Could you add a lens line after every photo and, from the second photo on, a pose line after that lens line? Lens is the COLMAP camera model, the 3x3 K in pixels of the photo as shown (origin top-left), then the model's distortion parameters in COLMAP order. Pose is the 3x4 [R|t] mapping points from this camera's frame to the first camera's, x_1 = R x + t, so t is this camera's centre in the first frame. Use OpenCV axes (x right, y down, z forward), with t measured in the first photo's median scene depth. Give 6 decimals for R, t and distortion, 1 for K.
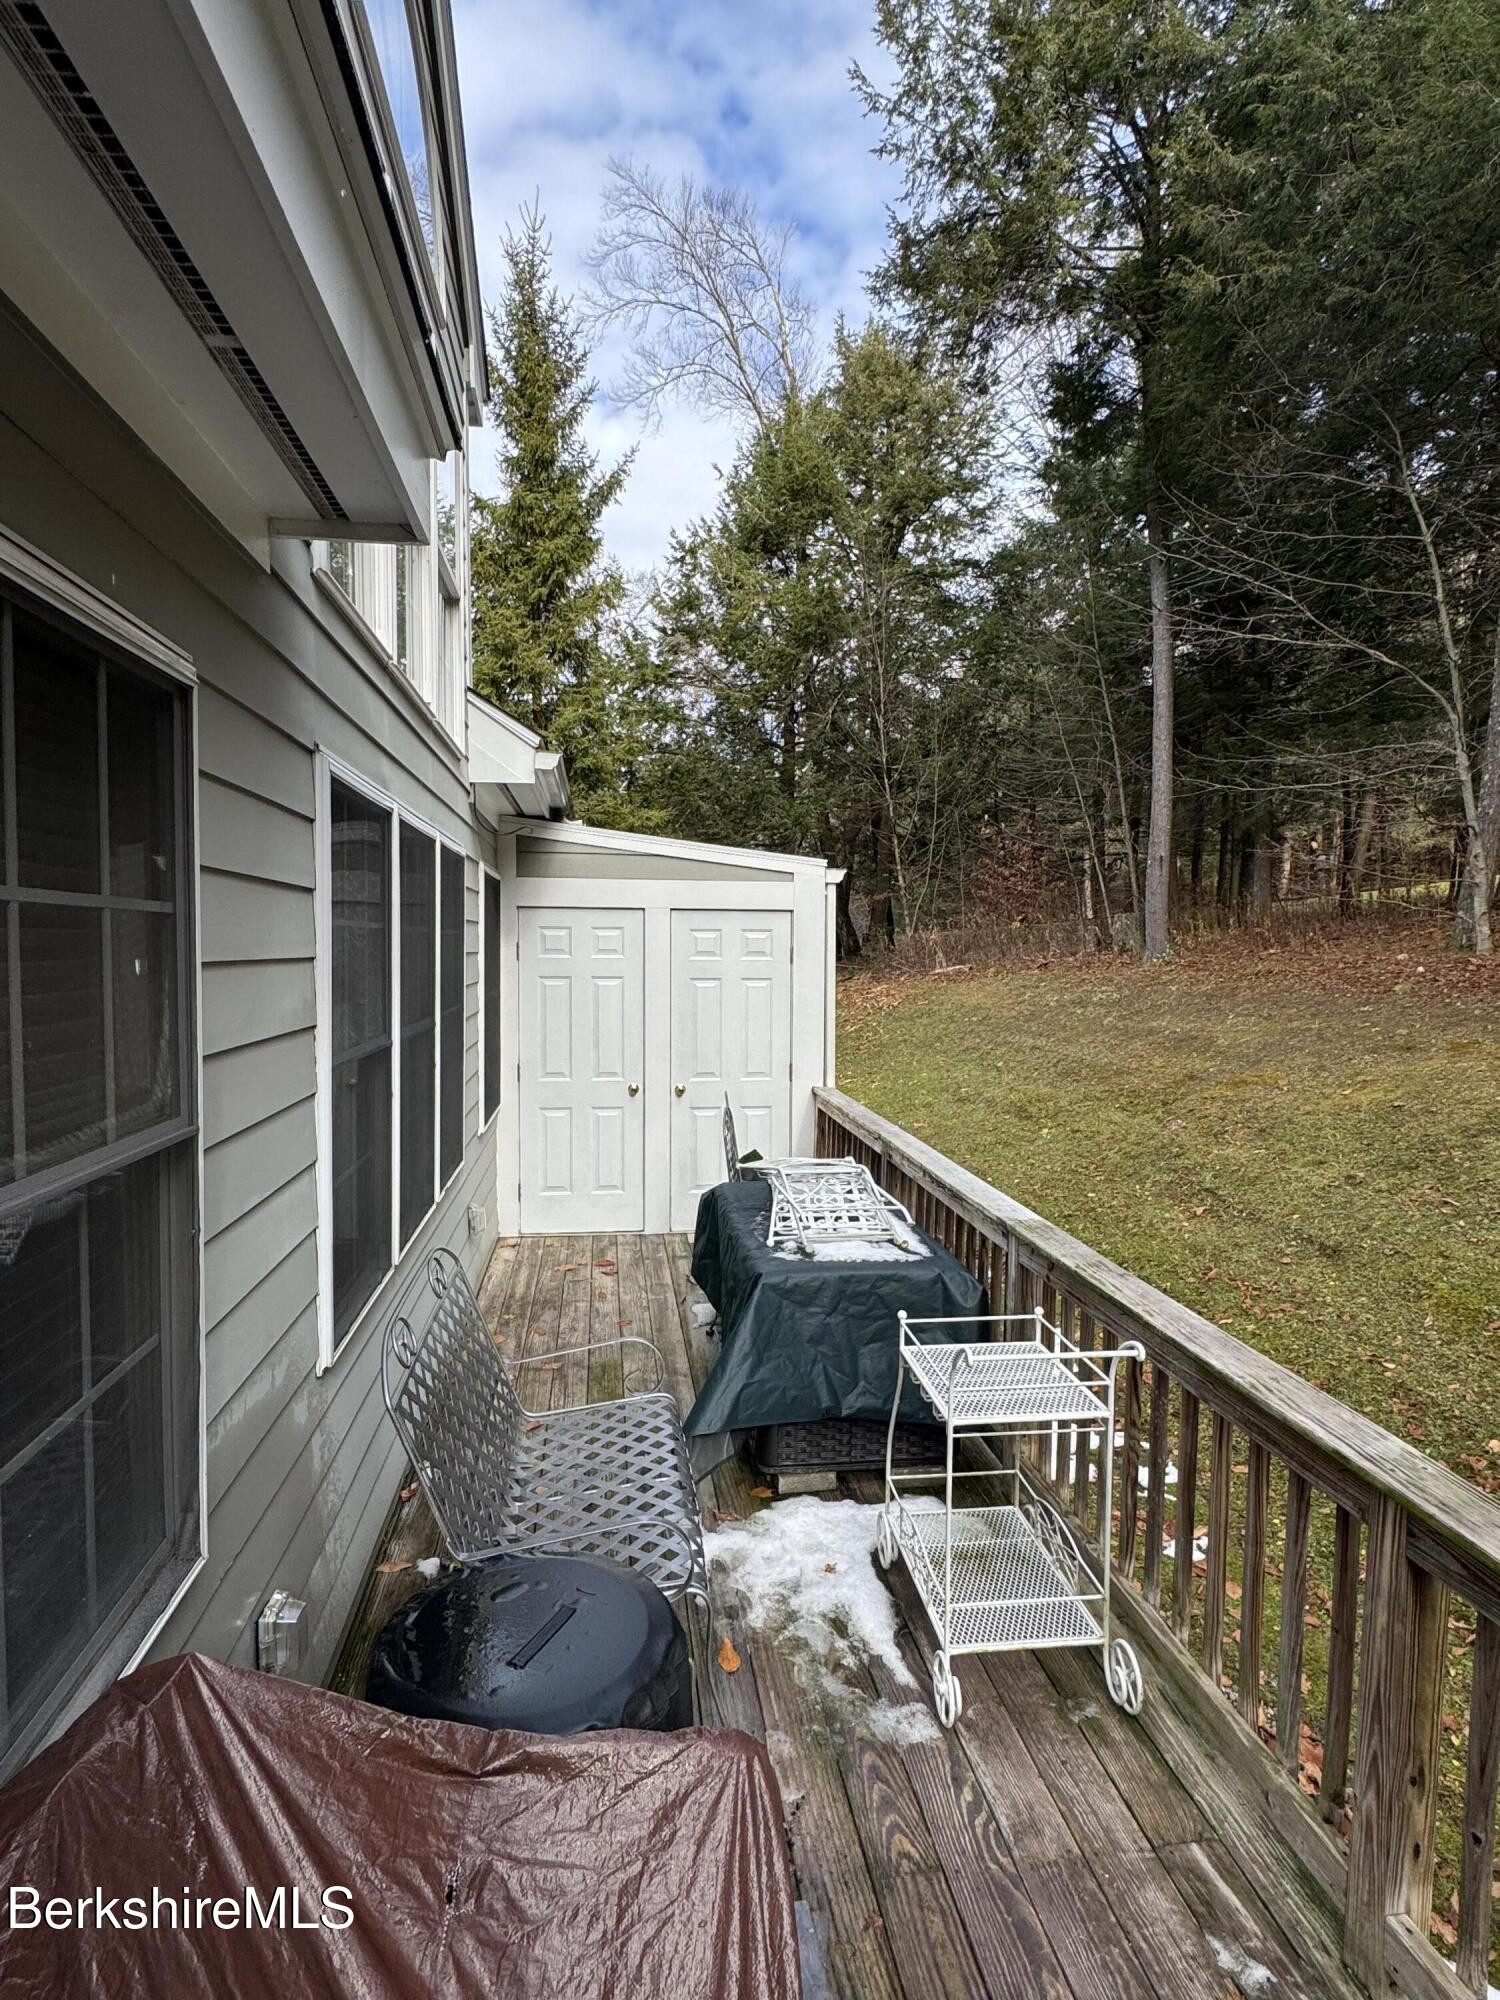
lens RADIAL K [[1054.8, 0, 752.6], [0, 1054.8, 1003.1], [0, 0, 1]] dist [-0.018290, -0.002299]
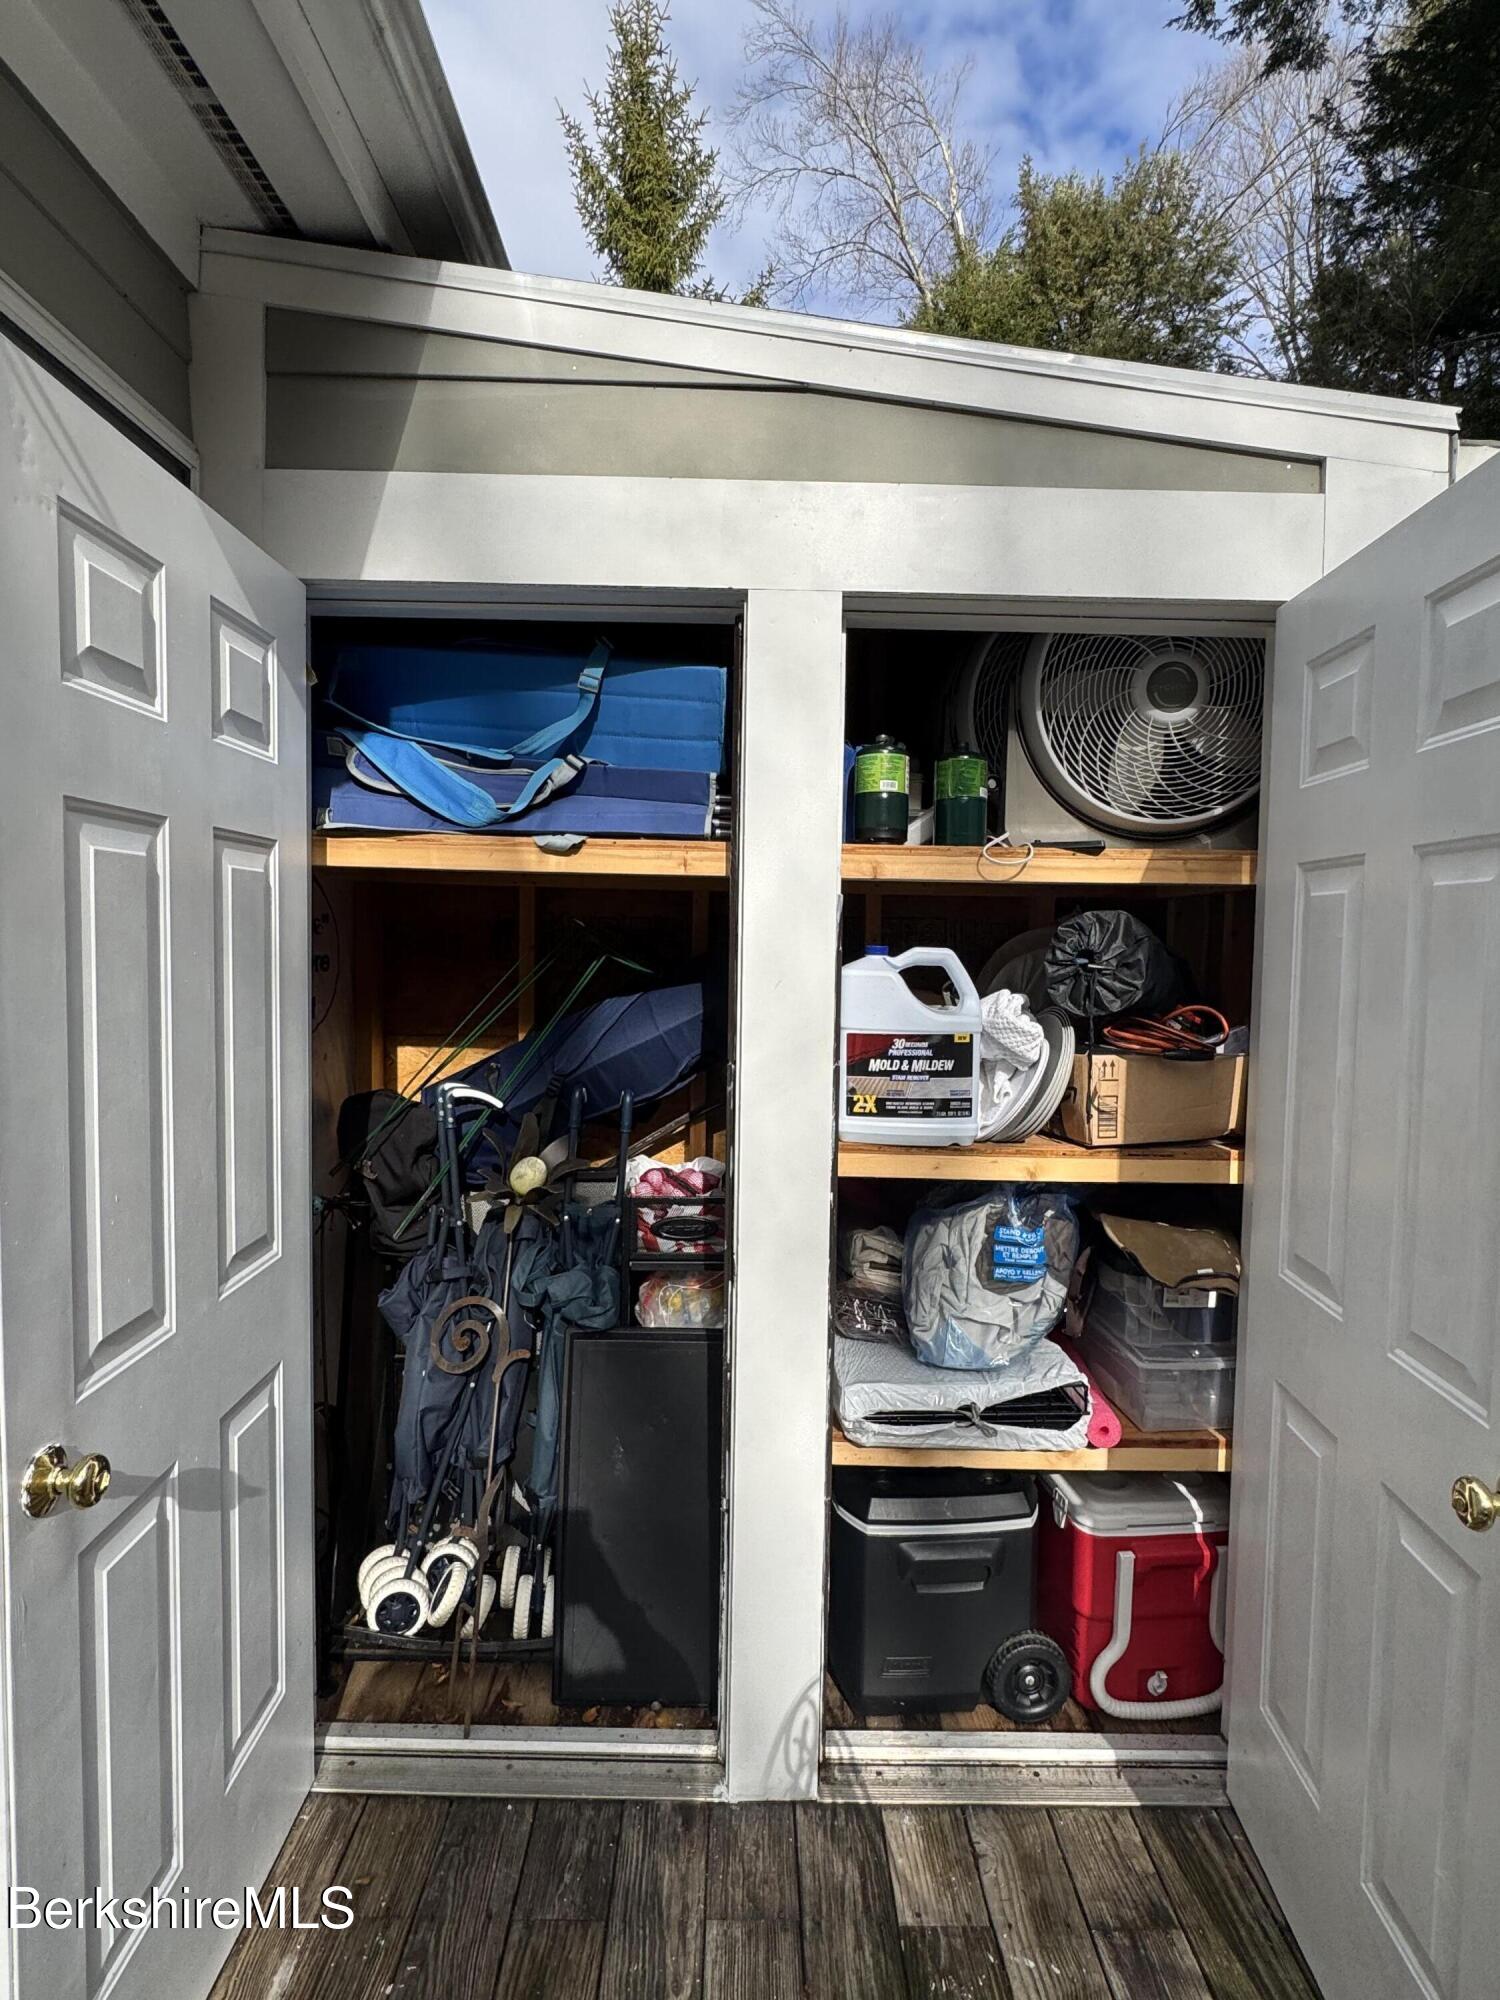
lens RADIAL K [[1054.8, 0, 736.9], [0, 1054.8, 1004.9], [0, 0, 1]] dist [-0.018290, -0.002299]
pose [[0.989759, 0.018943, -0.141489, -0.064566], [-0.017343, 0.999771, 0.012530, 0.008936], [0.141693, -0.009947, 0.989861, 0.724770]]
